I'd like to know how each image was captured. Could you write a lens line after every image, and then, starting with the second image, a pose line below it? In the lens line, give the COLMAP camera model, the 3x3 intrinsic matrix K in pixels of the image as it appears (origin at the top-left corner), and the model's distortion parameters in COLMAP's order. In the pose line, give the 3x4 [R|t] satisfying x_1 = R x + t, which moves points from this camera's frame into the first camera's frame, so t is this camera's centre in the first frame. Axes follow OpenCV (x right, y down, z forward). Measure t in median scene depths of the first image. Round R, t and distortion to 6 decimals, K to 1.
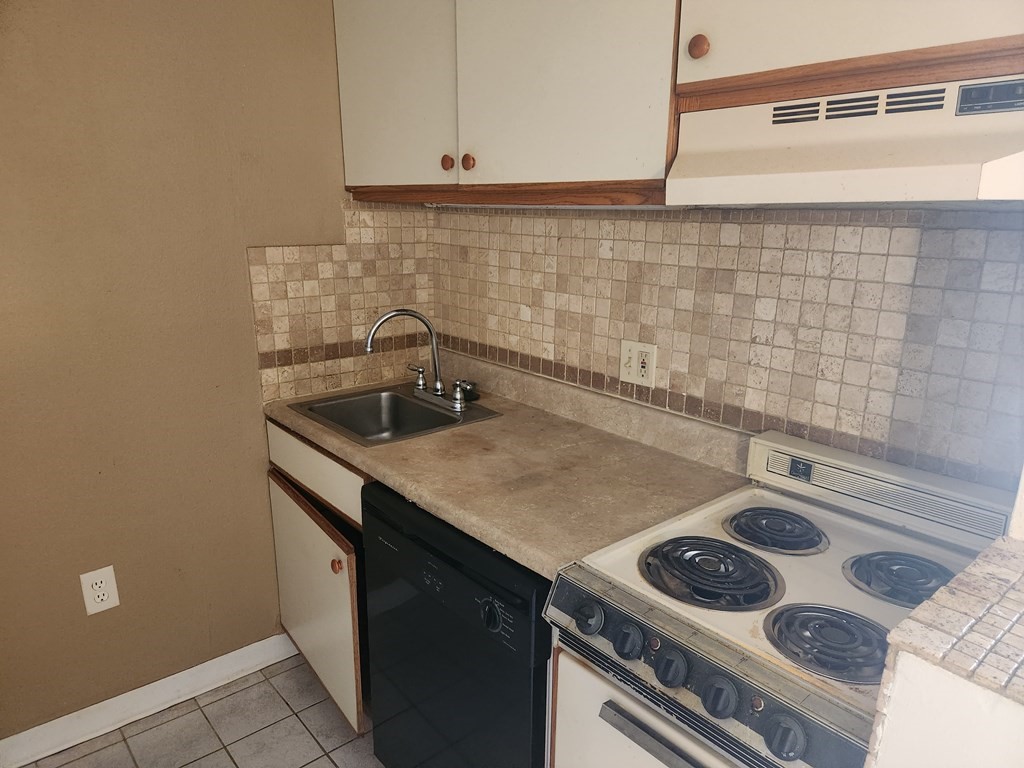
lens RADIAL K [[687.6, 0, 513.9], [0, 687.6, 388.1], [0, 0, 1]] dist [0.057010, -0.055783]
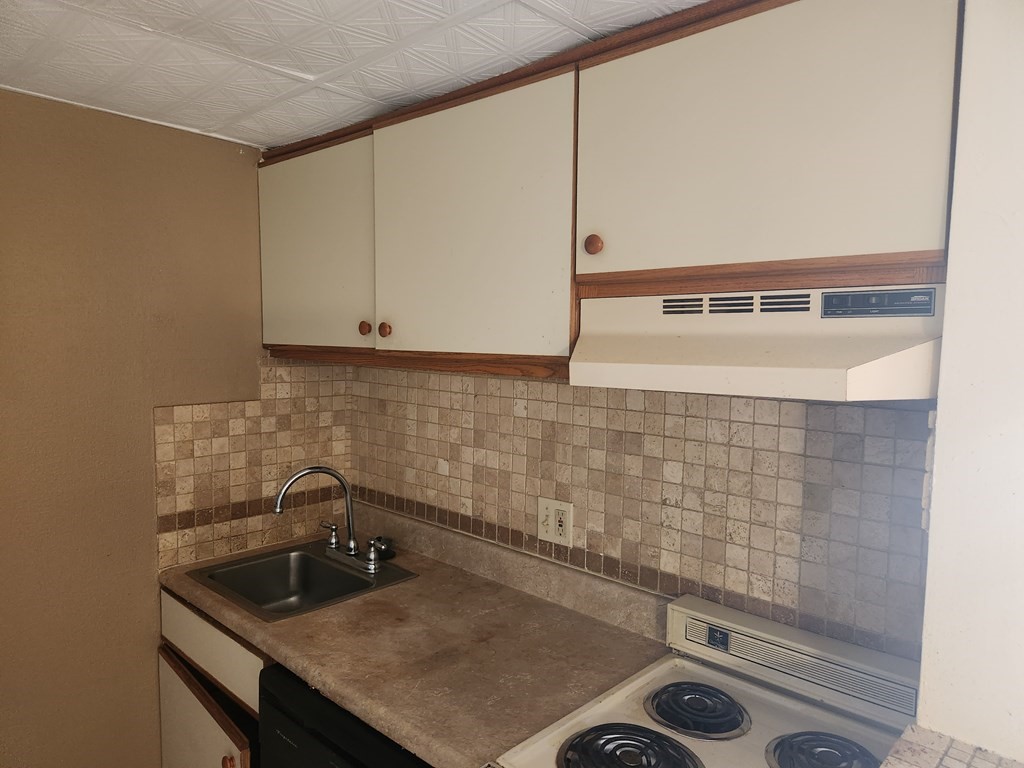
lens RADIAL K [[687.6, 0, 509.2], [0, 687.6, 378.0], [0, 0, 1]] dist [0.057010, -0.055783]
pose [[0.995148, -0.001643, 0.098378, 0.018154], [0.020471, 0.981439, -0.190679, -0.057007], [-0.096239, 0.191768, 0.976710, -0.008046]]
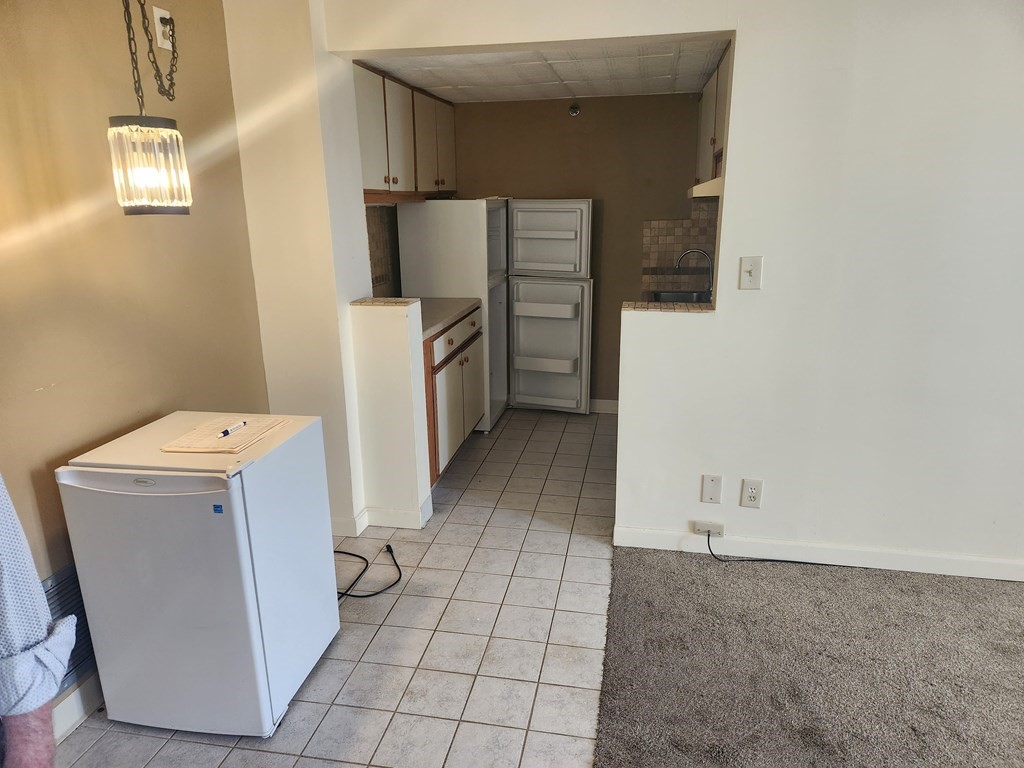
lens RADIAL K [[687.6, 0, 512.6], [0, 687.6, 389.9], [0, 0, 1]] dist [0.057010, -0.055783]
pose [[0.621286, 0.192538, -0.759561, 1.465538], [-0.171907, 0.979218, 0.107606, 0.216415], [0.764494, 0.063720, 0.641474, -0.947414]]
